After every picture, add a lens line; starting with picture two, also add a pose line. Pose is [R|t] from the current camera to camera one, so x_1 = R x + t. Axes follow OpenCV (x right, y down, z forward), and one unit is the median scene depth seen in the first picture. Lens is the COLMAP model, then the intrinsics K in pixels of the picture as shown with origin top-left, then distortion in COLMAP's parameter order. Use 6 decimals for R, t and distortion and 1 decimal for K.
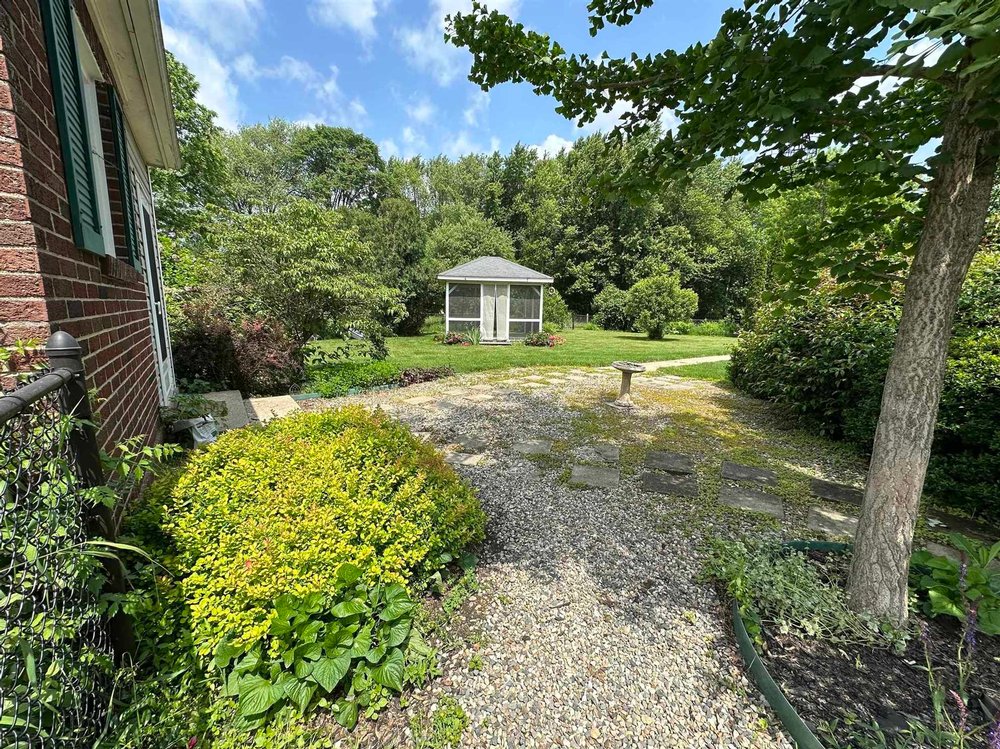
lens RADIAL K [[398.1, 0, 499.0], [0, 398.1, 372.5], [0, 0, 1]] dist [-0.003341, 0.000517]
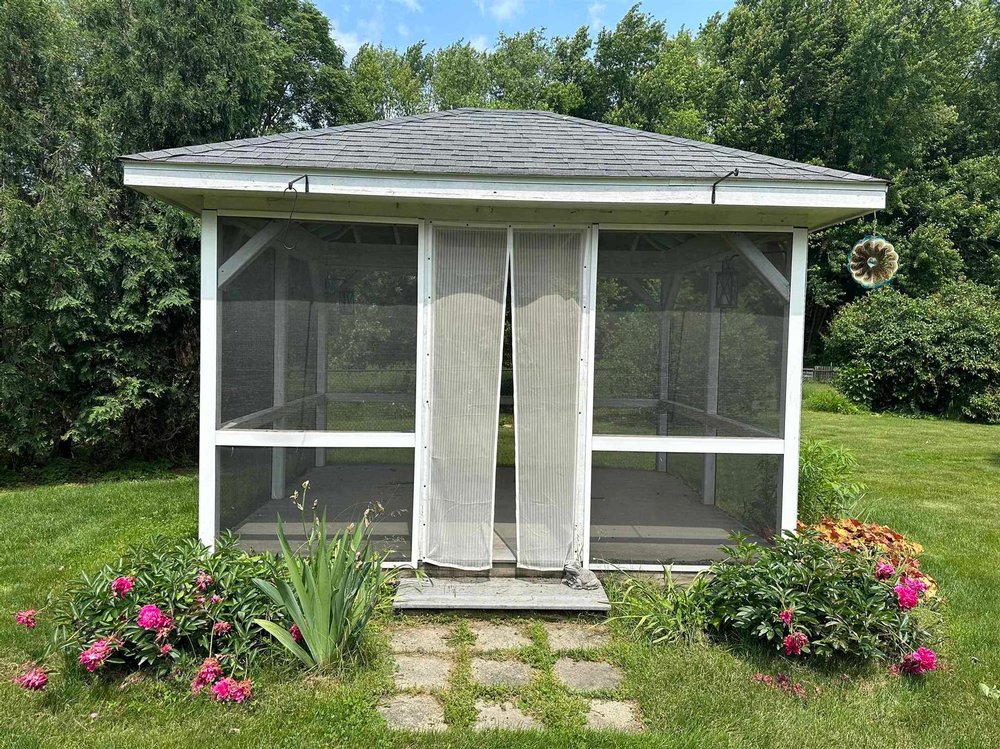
lens RADIAL K [[712.5, 0, 530.4], [0, 712.5, 374.2], [0, 0, 1]] dist [0.009837, 0.003968]
pose [[0.997661, 0.006948, -0.067998, 0.006638], [-0.014619, 0.993492, -0.112961, -0.042851], [0.066771, 0.113691, 0.991270, 0.239665]]
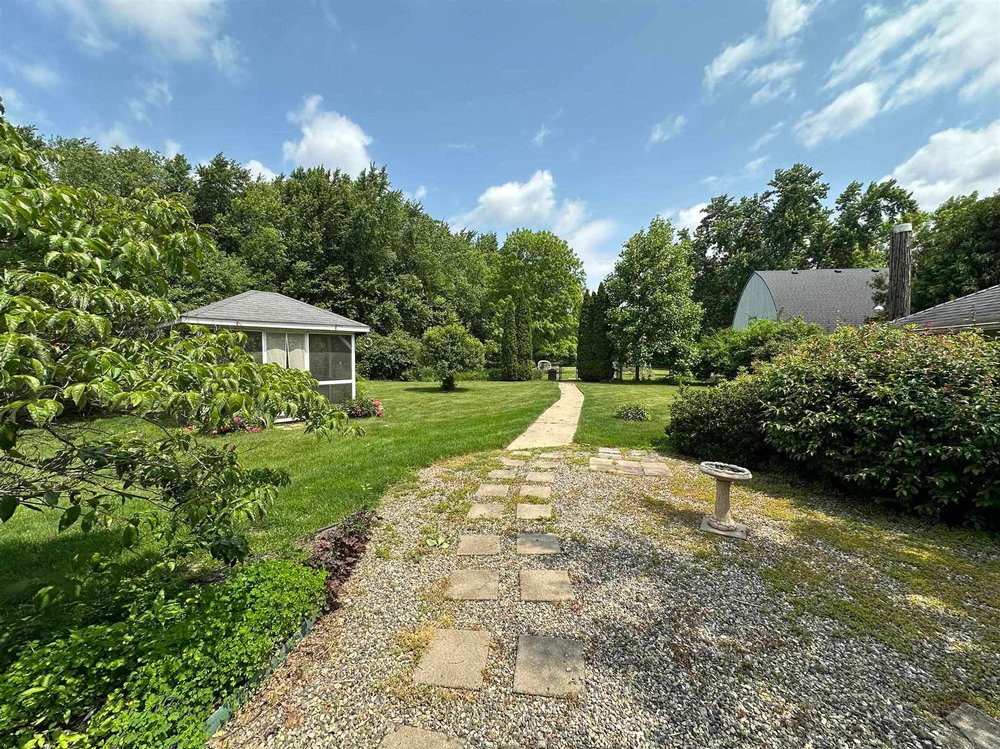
lens RADIAL K [[398.1, 0, 499.0], [0, 398.1, 372.5], [0, 0, 1]] dist [-0.003341, 0.000517]
pose [[0.767823, -0.045660, 0.639033, -0.055215], [0.111049, 0.991844, -0.062560, -0.023674], [-0.630965, 0.119000, 0.766631, 0.085797]]
